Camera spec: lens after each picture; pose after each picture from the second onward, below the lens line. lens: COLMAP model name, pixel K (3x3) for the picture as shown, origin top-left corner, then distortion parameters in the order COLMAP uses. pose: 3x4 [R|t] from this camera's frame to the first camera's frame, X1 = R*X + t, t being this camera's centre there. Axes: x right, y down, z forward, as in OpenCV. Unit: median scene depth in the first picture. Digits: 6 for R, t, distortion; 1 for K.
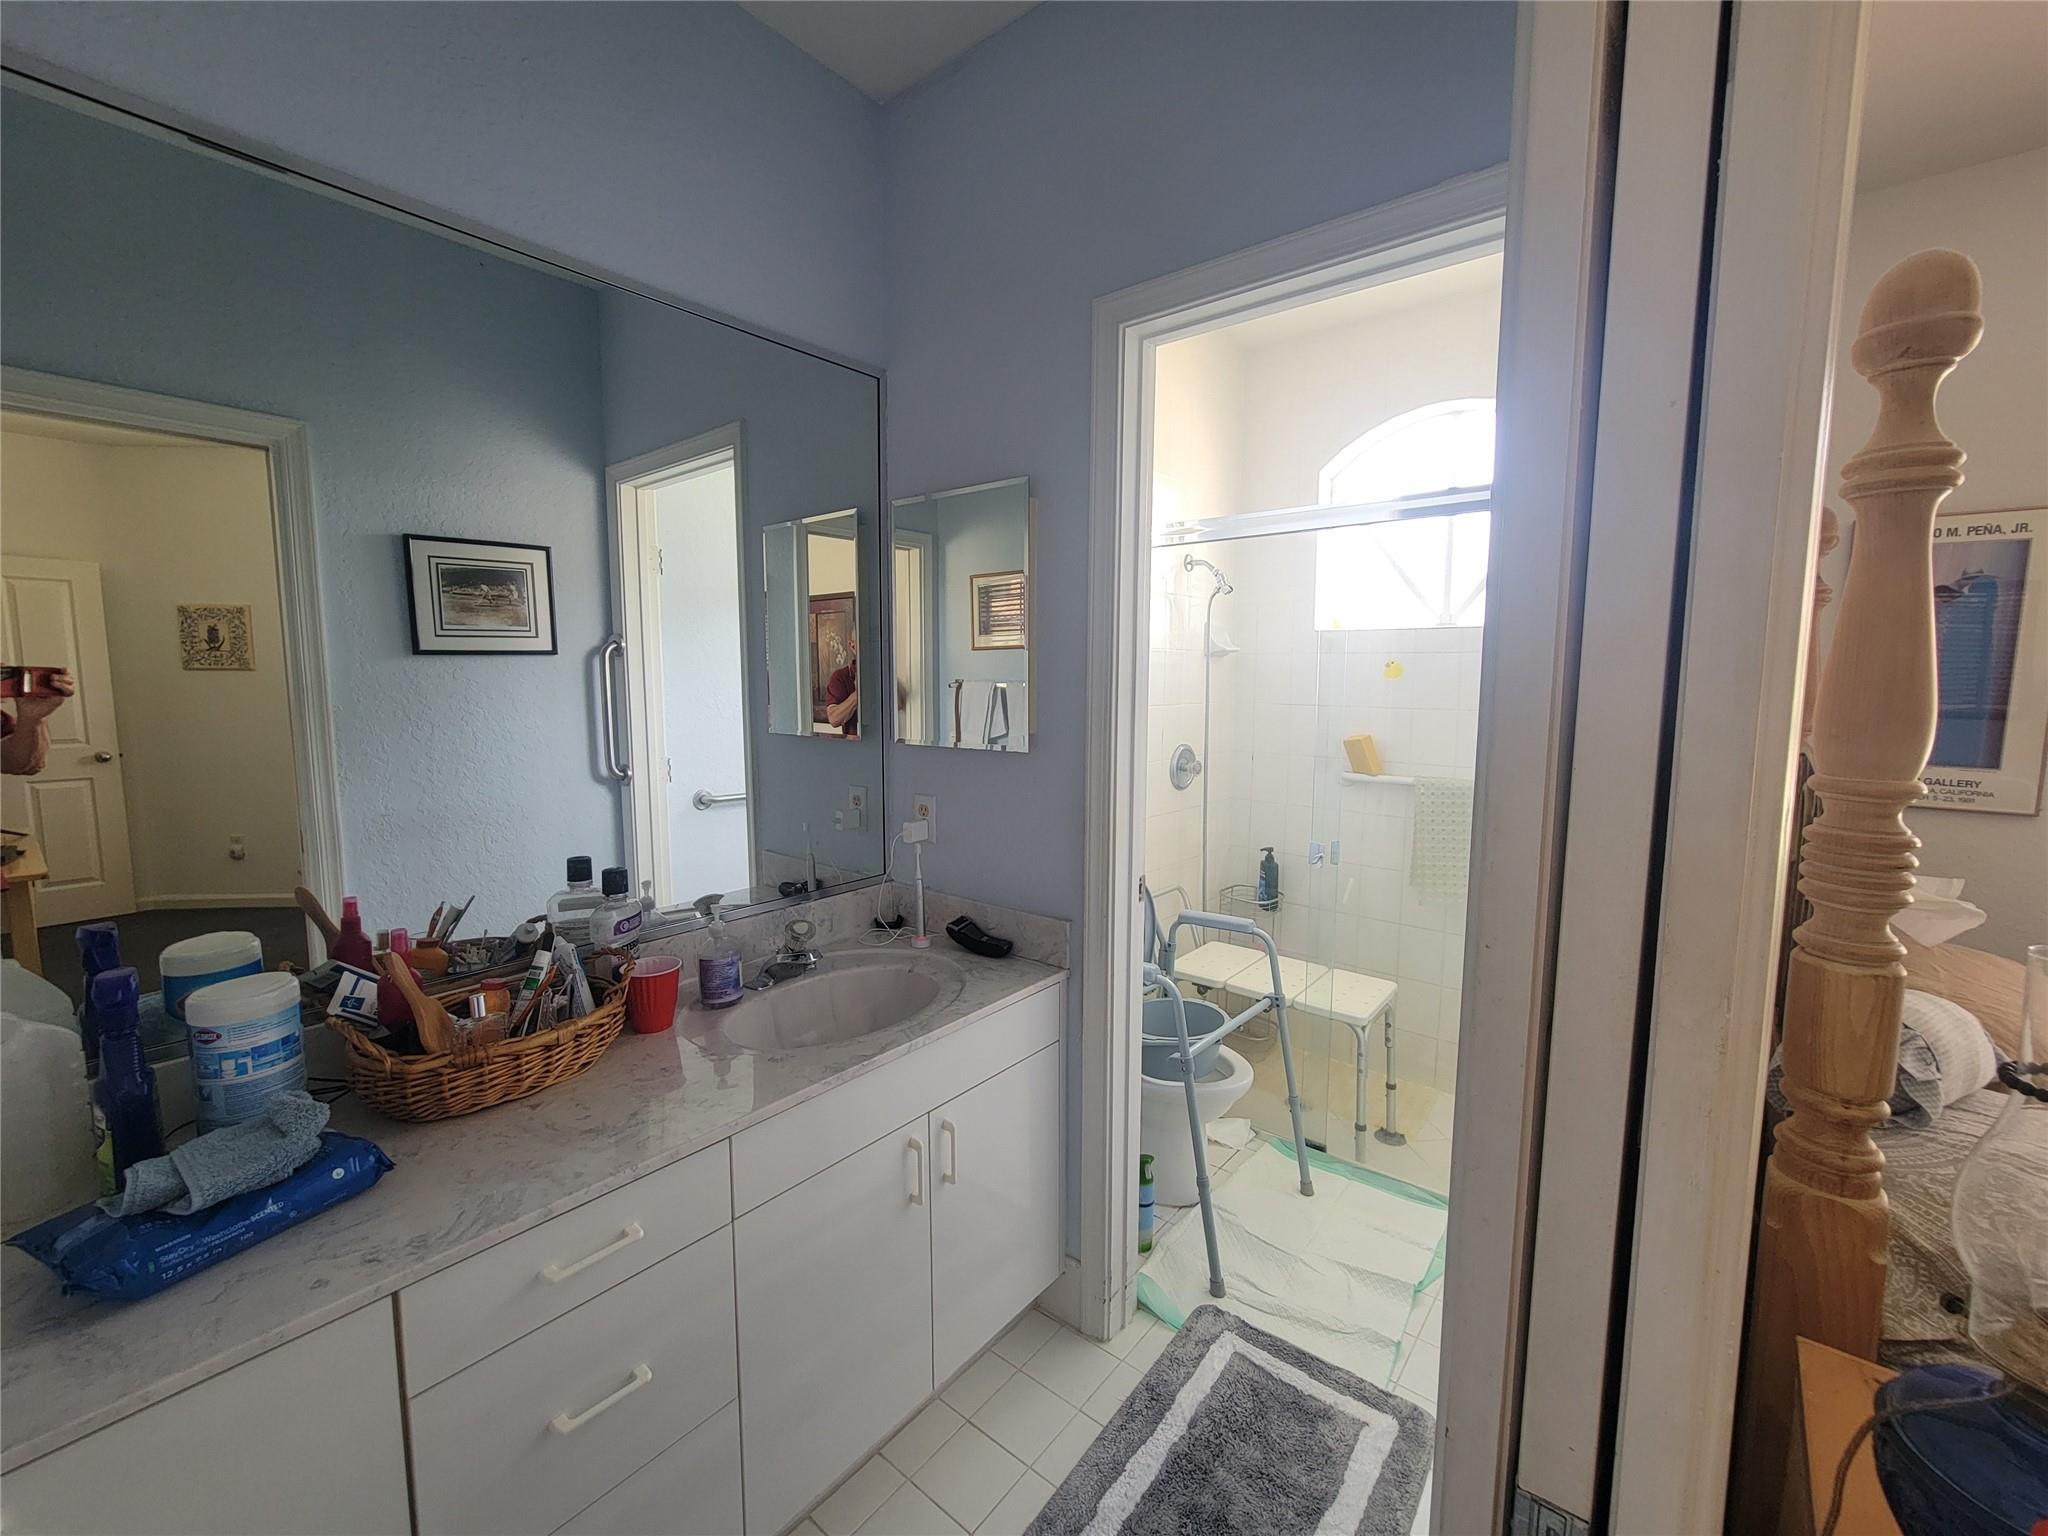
lens RADIAL K [[836.0, 0, 1025.9], [0, 836.0, 760.3], [0, 0, 1]] dist [-0.001272, 0.000477]
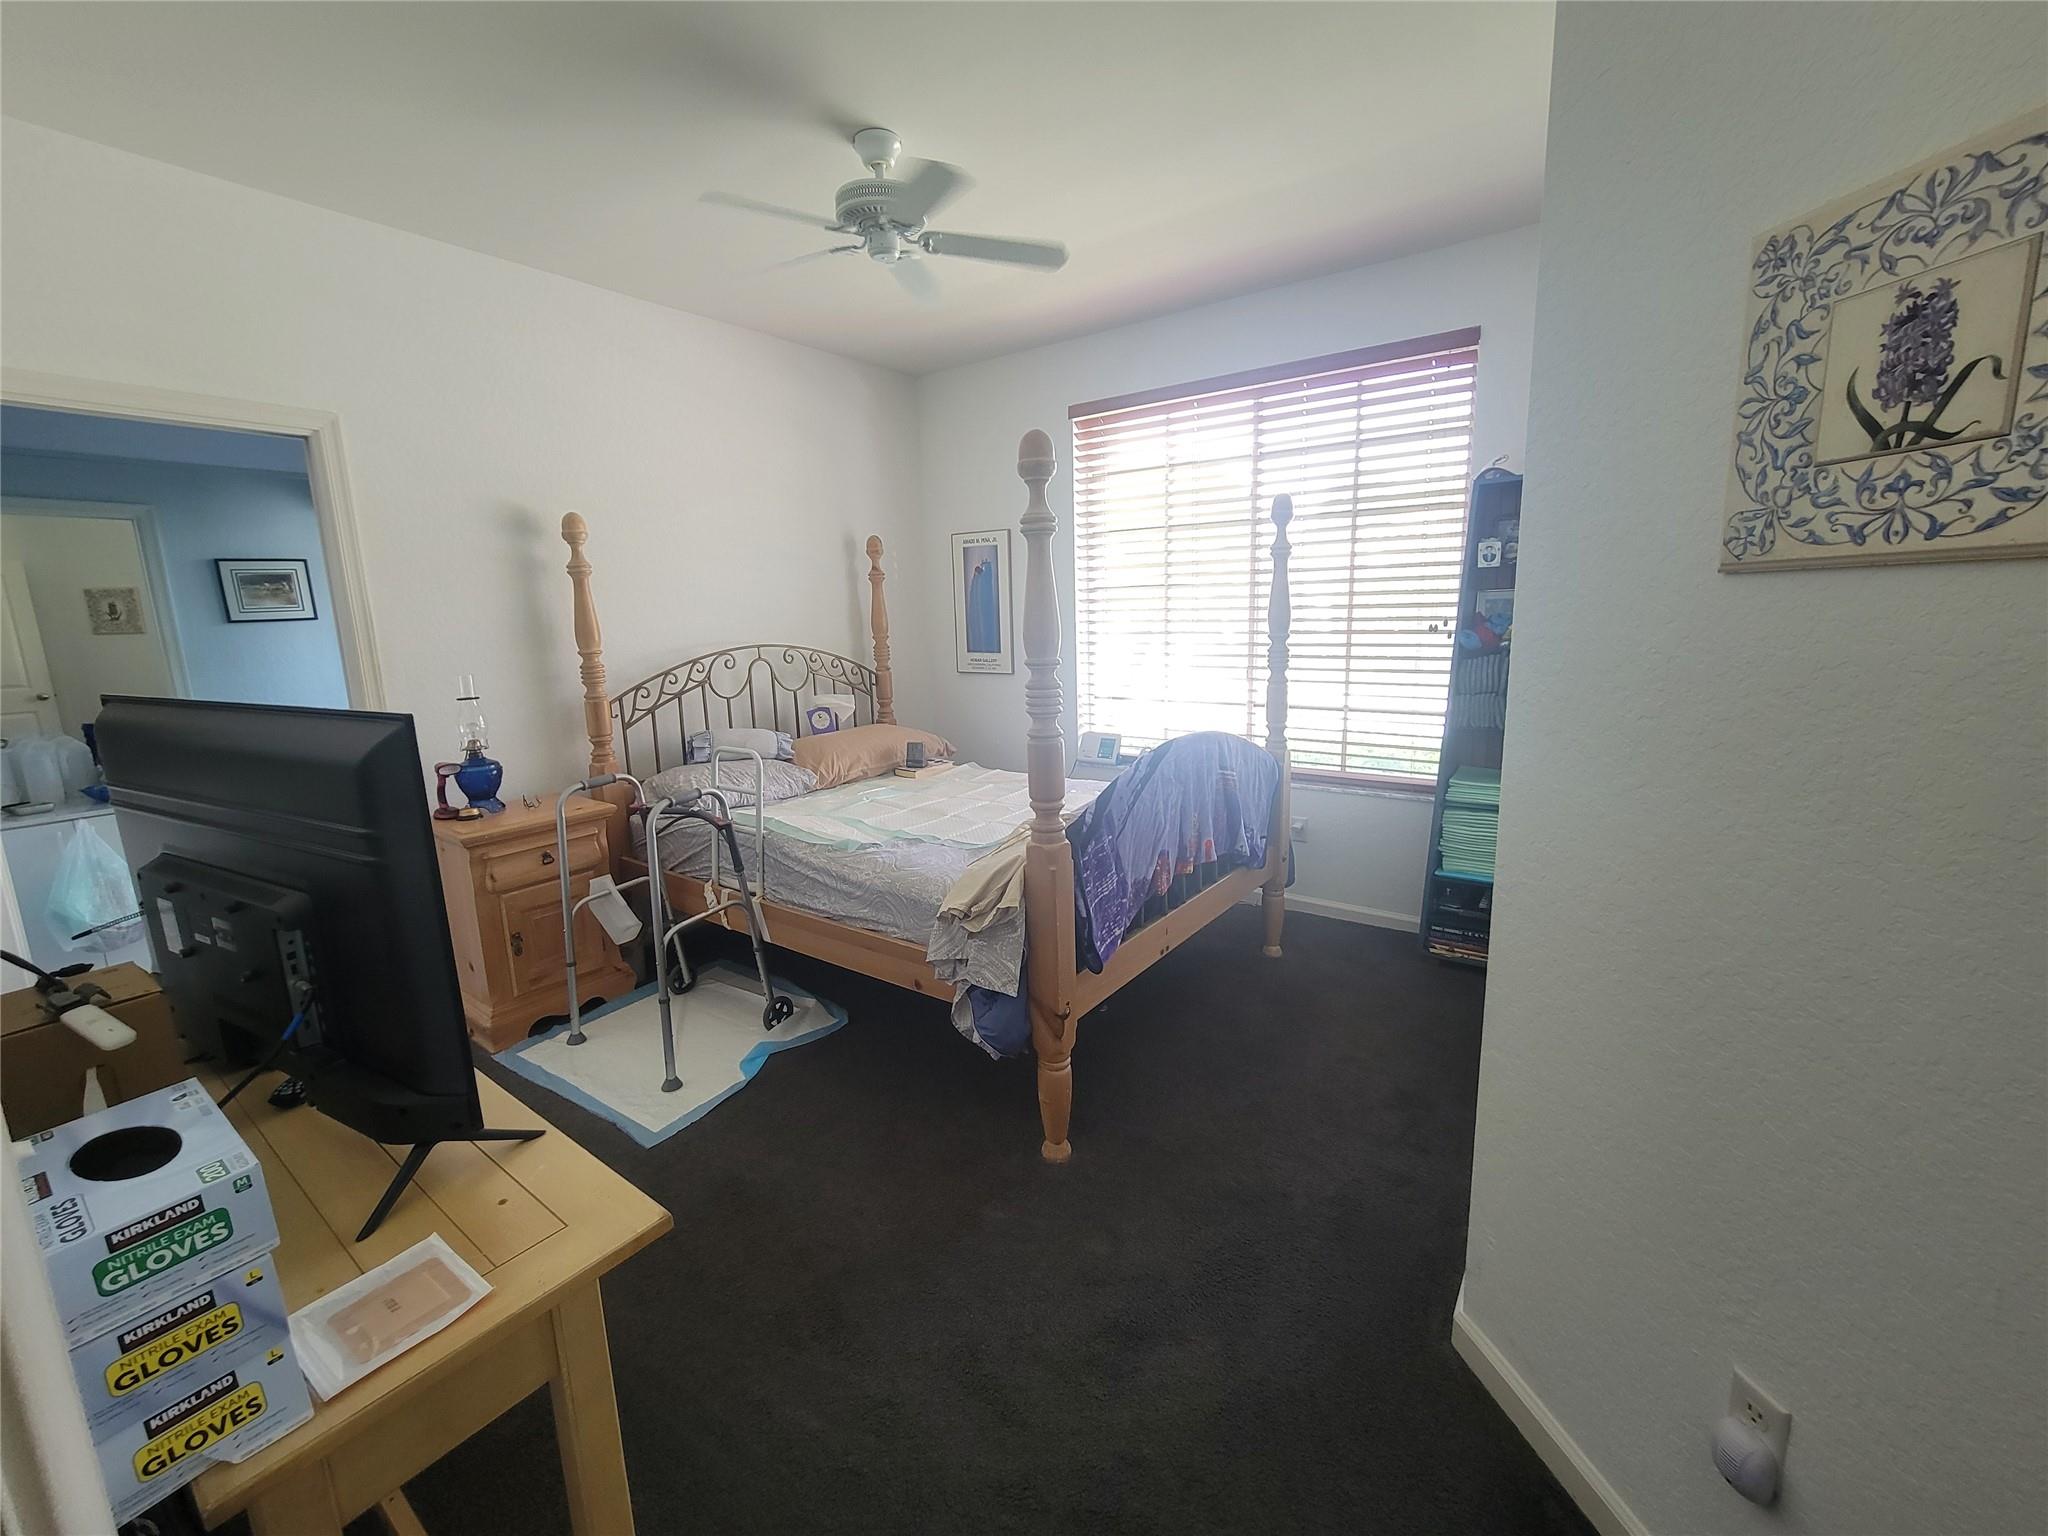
lens RADIAL K [[832.2, 0, 1024.8], [0, 832.2, 758.3], [0, 0, 1]] dist [0.004384, 0.000339]
pose [[0.997995, -0.042302, 0.047077, 0.884374], [0.038554, 0.996219, 0.077858, 0.092349], [-0.050192, -0.075887, 0.995852, -0.915281]]
